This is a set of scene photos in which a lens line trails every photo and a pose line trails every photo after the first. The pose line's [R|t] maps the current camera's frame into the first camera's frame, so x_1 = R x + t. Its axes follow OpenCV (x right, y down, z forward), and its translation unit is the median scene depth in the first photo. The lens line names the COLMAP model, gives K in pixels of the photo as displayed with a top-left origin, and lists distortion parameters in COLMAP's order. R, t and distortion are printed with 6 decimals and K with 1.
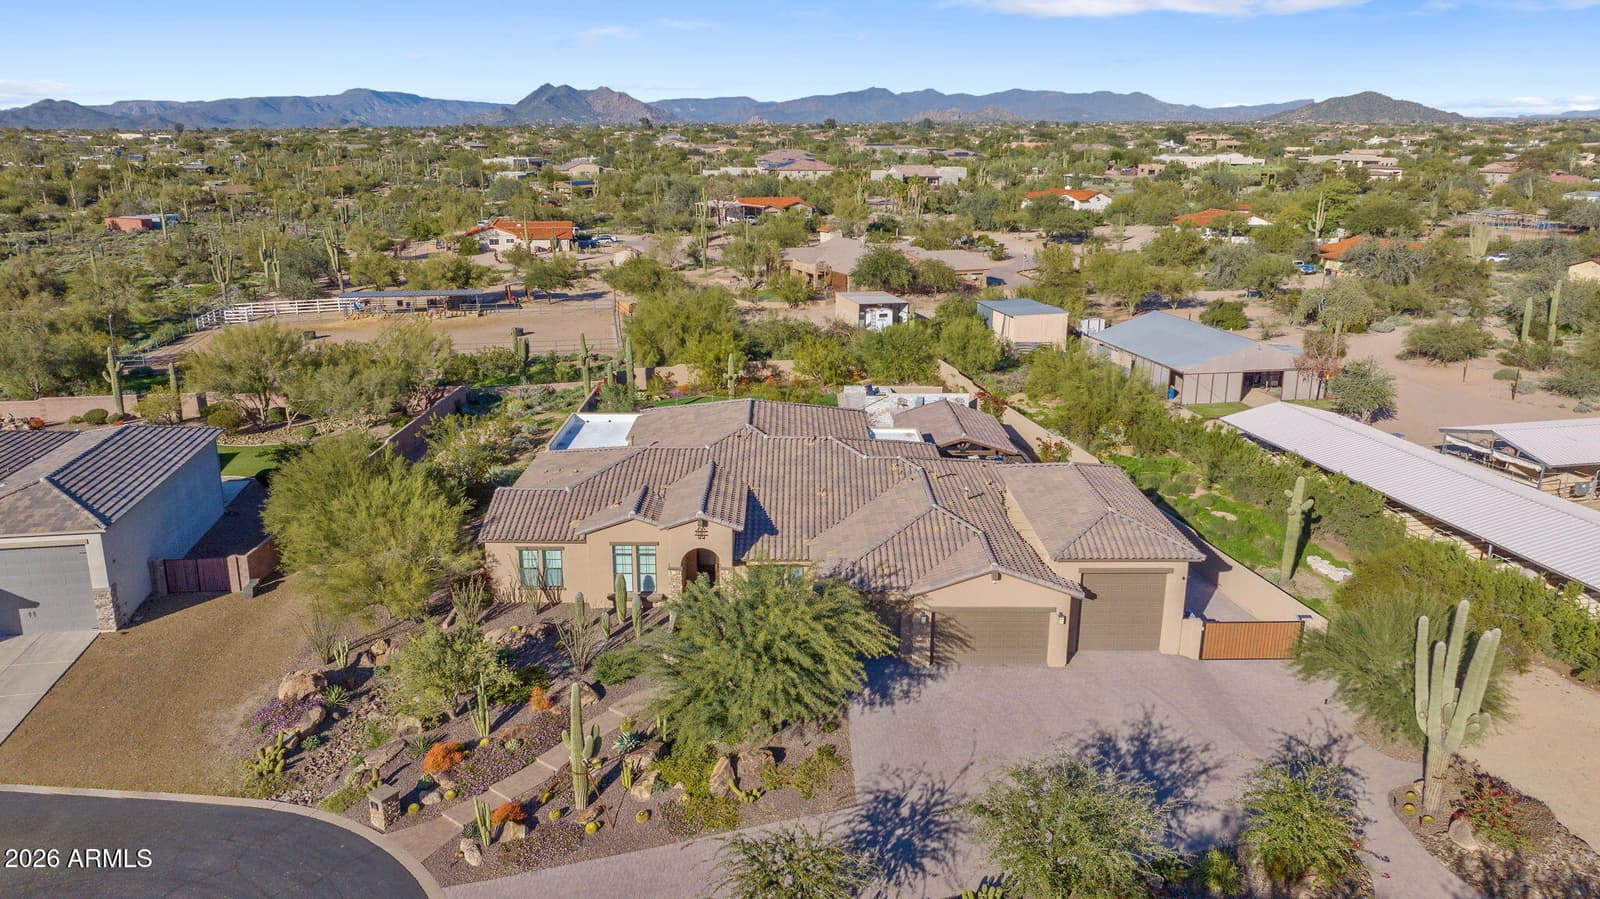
lens RADIAL K [[1142.2, 0, 800.0], [0, 1142.2, 449.5], [0, 0, 1]] dist [-0.005696, 0.001049]
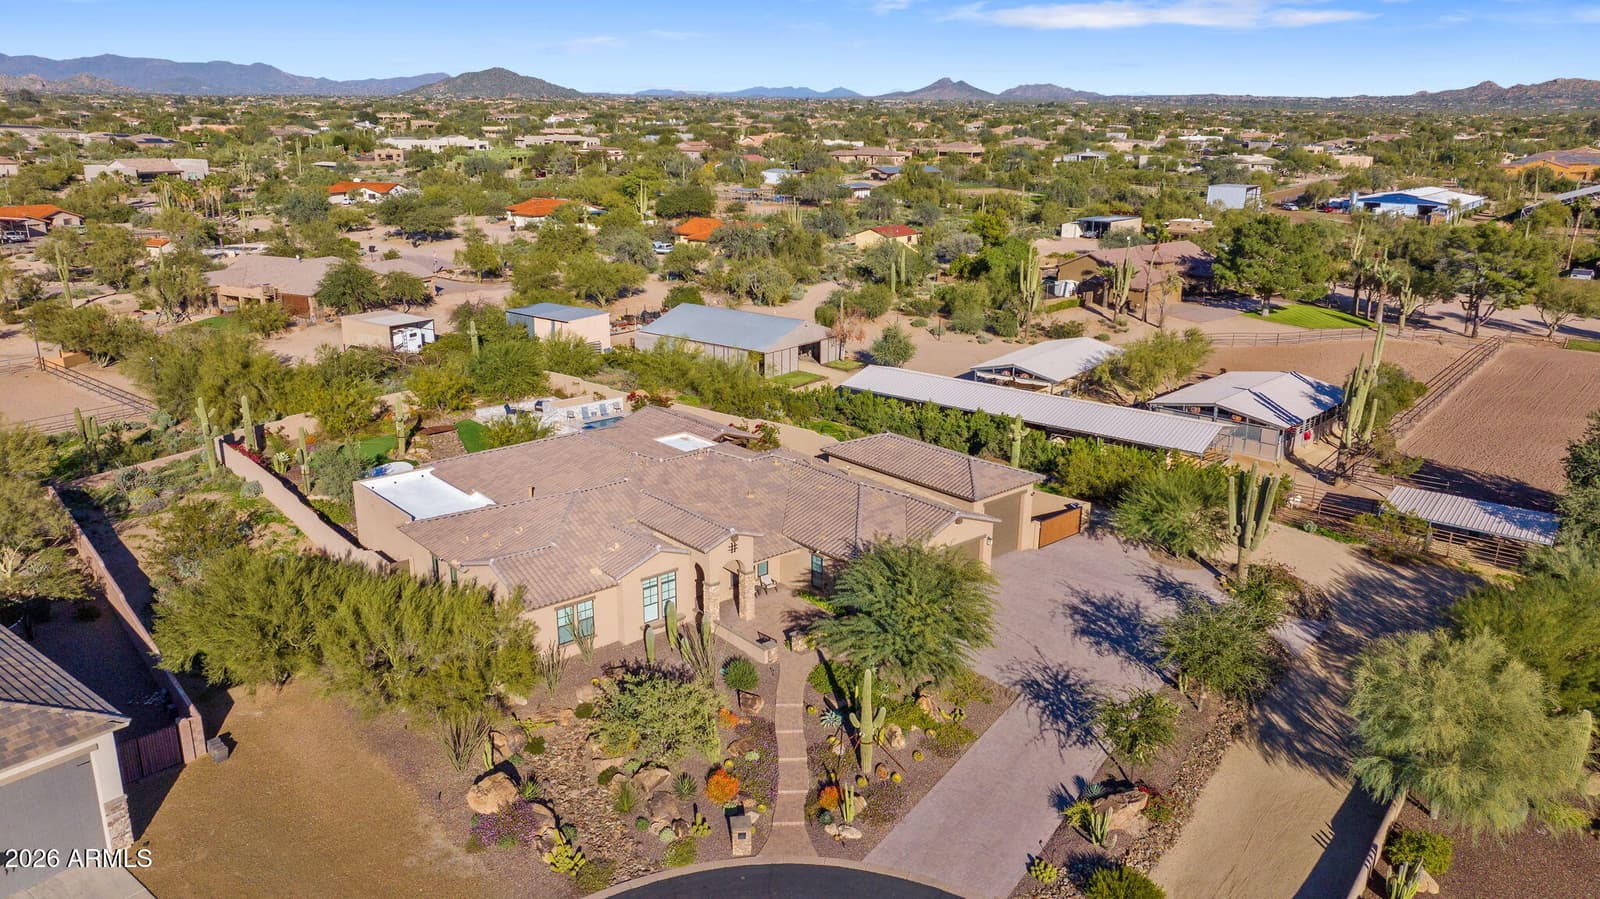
lens RADIAL K [[1142.2, 0, 800.0], [0, 1142.2, 449.5], [0, 0, 1]] dist [-0.005696, 0.001049]
pose [[0.755208, -0.186702, 0.628334, -0.314181], [0.171202, 0.981487, 0.085867, -0.047358], [-0.632733, 0.042725, 0.773191, 0.026035]]
